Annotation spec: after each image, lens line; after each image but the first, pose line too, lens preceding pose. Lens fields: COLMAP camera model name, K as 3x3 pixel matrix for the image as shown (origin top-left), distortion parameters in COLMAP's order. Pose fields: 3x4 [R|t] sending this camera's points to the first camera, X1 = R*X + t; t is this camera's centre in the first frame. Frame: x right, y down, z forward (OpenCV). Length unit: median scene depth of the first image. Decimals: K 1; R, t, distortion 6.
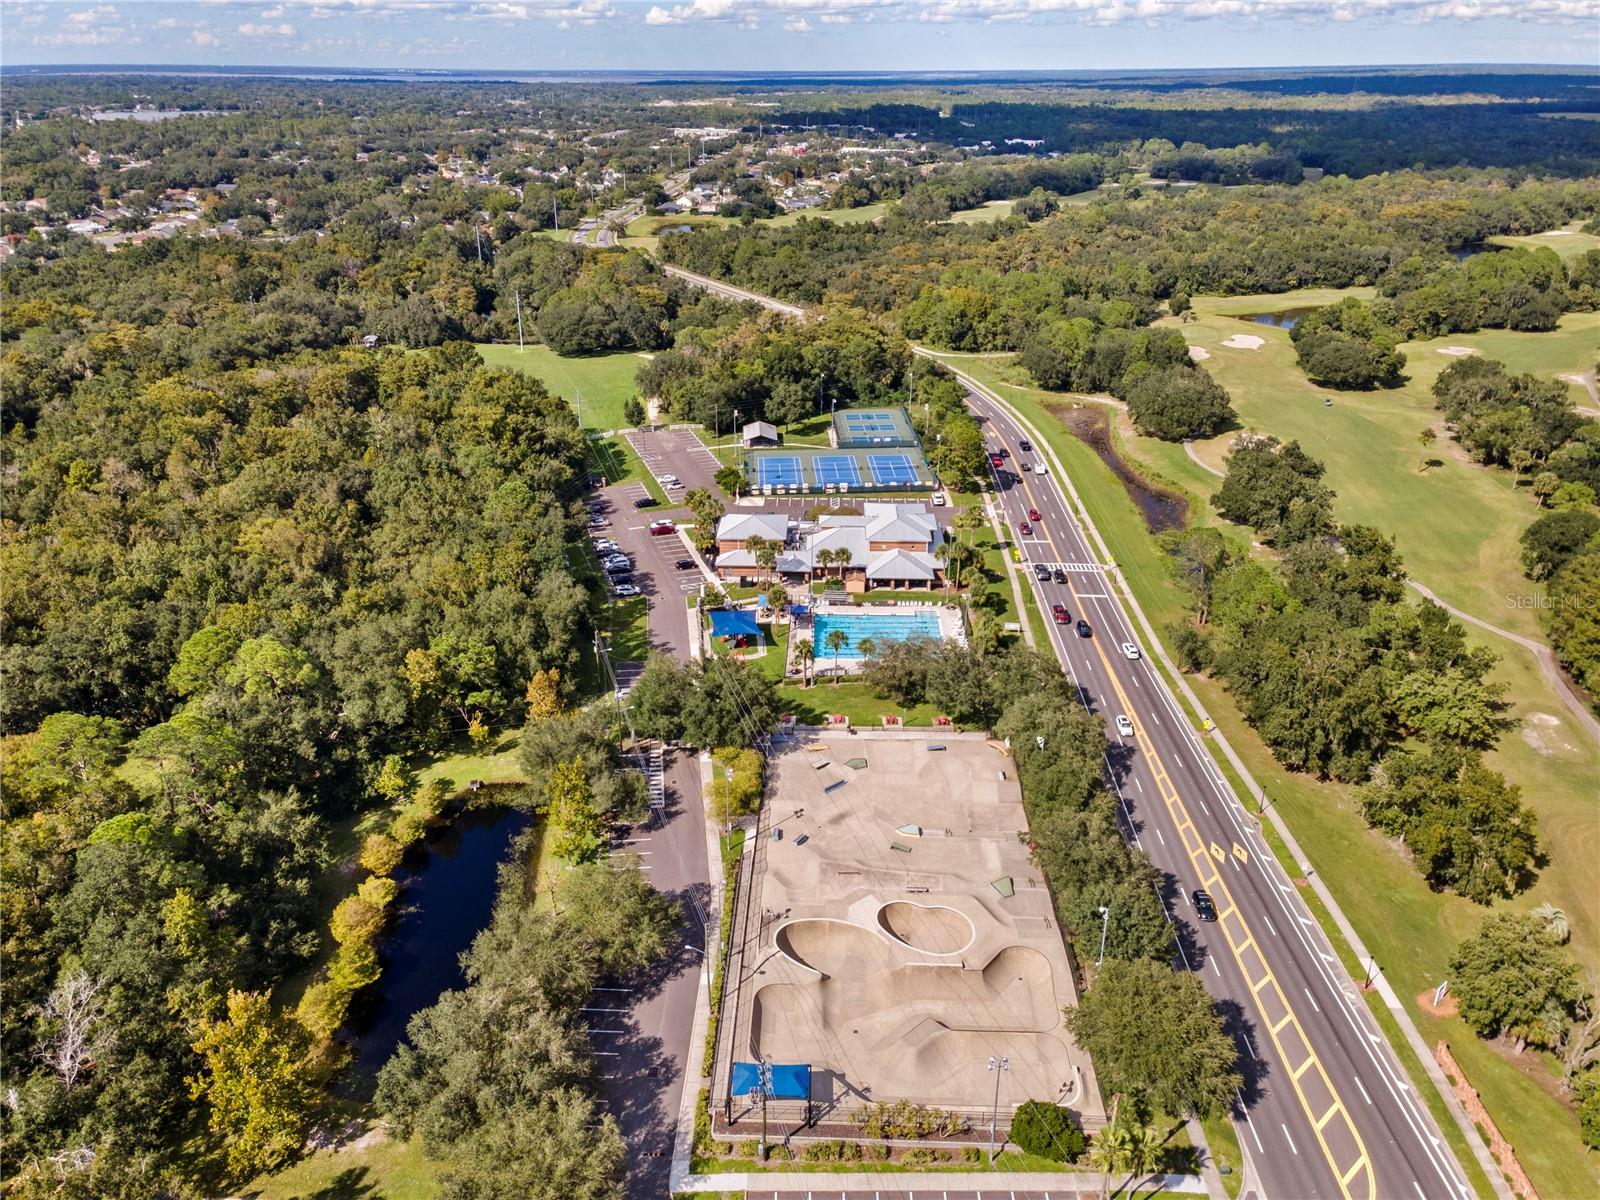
lens RADIAL K [[1136.2, 0, 800.0], [0, 1136.2, 600.0], [0, 0, 1]] dist [-0.002104, -0.001535]
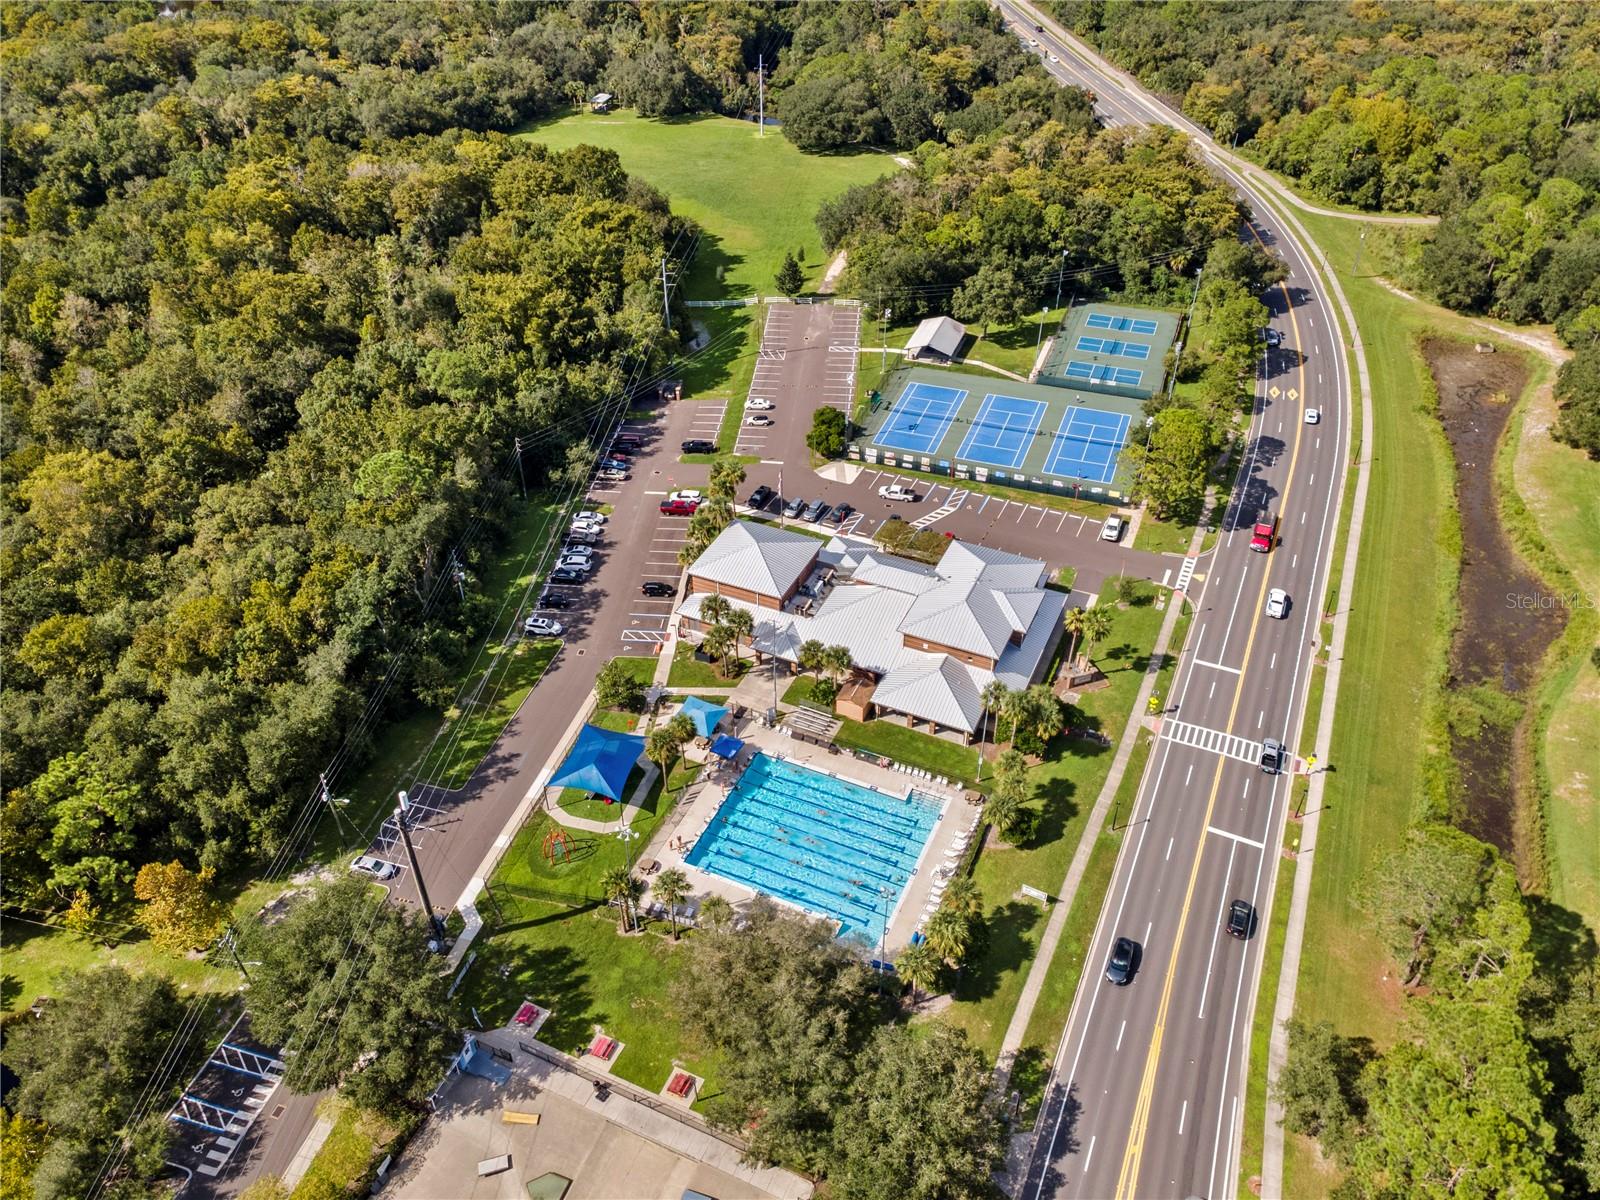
lens RADIAL K [[1143.1, 0, 800.0], [0, 1143.1, 600.0], [0, 0, 1]] dist [0.008050, 0.002107]
pose [[0.920552, 0.232838, -0.313641, 0.142550], [-0.155223, 0.954861, 0.253273, -0.154931], [0.358455, -0.184467, 0.915141, 0.292373]]
